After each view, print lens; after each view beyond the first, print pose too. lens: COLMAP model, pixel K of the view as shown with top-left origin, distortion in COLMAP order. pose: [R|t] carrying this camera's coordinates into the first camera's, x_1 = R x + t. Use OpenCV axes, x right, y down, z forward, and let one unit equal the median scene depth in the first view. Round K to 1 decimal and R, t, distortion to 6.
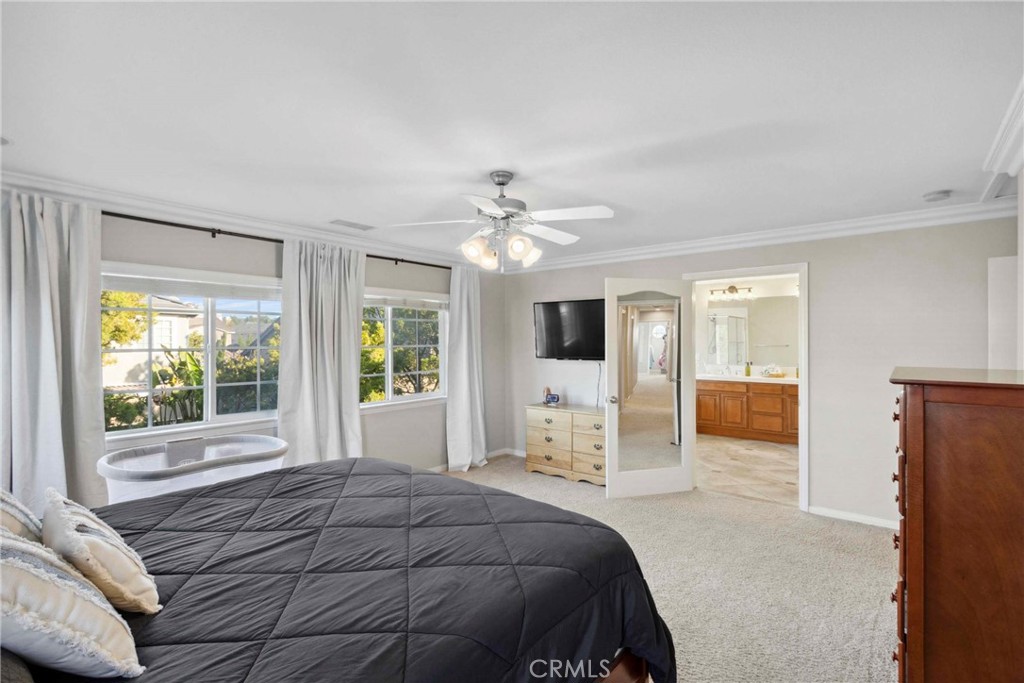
lens RADIAL K [[454.7, 0, 508.7], [0, 454.7, 342.9], [0, 0, 1]] dist [-0.001887, -0.000699]
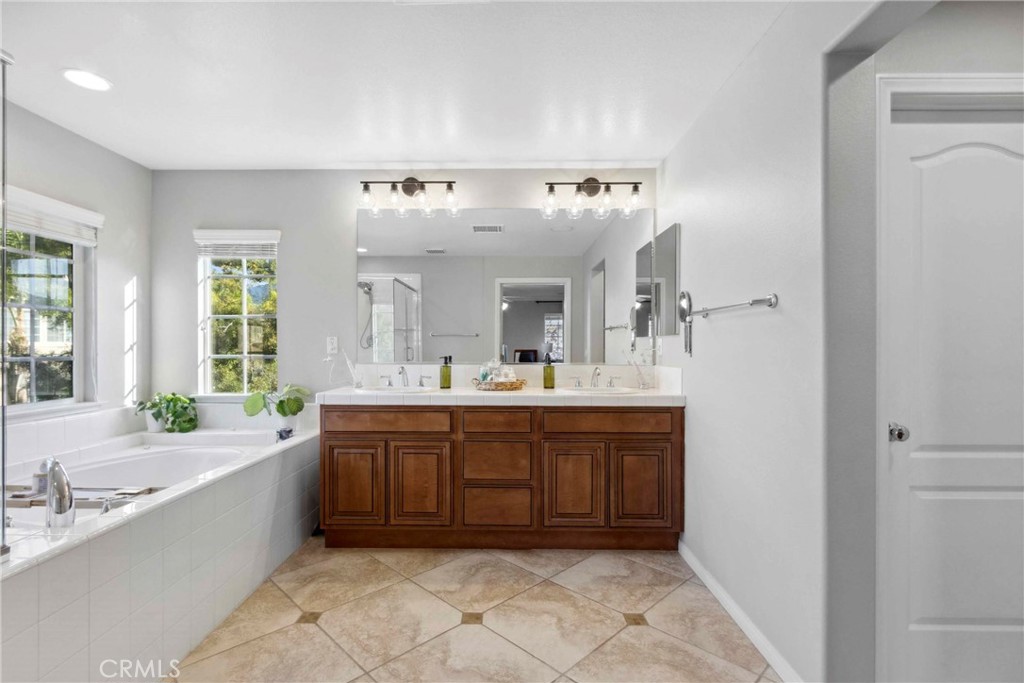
lens RADIAL K [[477.8, 0, 512.0], [0, 477.8, 341.5], [0, 0, 1]] dist [0.001201, -0.000248]
pose [[0.754236, 0.005763, 0.656578, 0.281740], [0.000483, 0.999956, -0.009332, 0.033139], [-0.656603, 0.007355, 0.754200, 0.628986]]
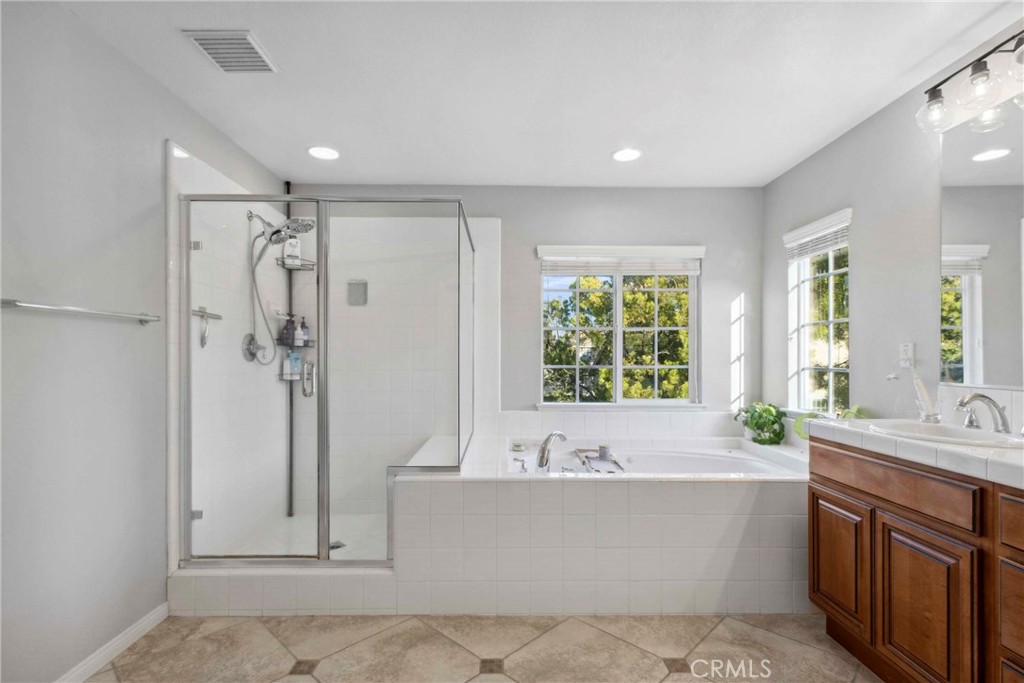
lens RADIAL K [[494.3, 0, 509.8], [0, 494.3, 354.7], [0, 0, 1]] dist [0.001030, -0.000258]
pose [[0.663589, -0.006264, -0.748071, 0.530764], [0.000328, 0.999967, -0.008082, 0.034555], [0.748097, 0.005118, 0.663569, 0.690144]]
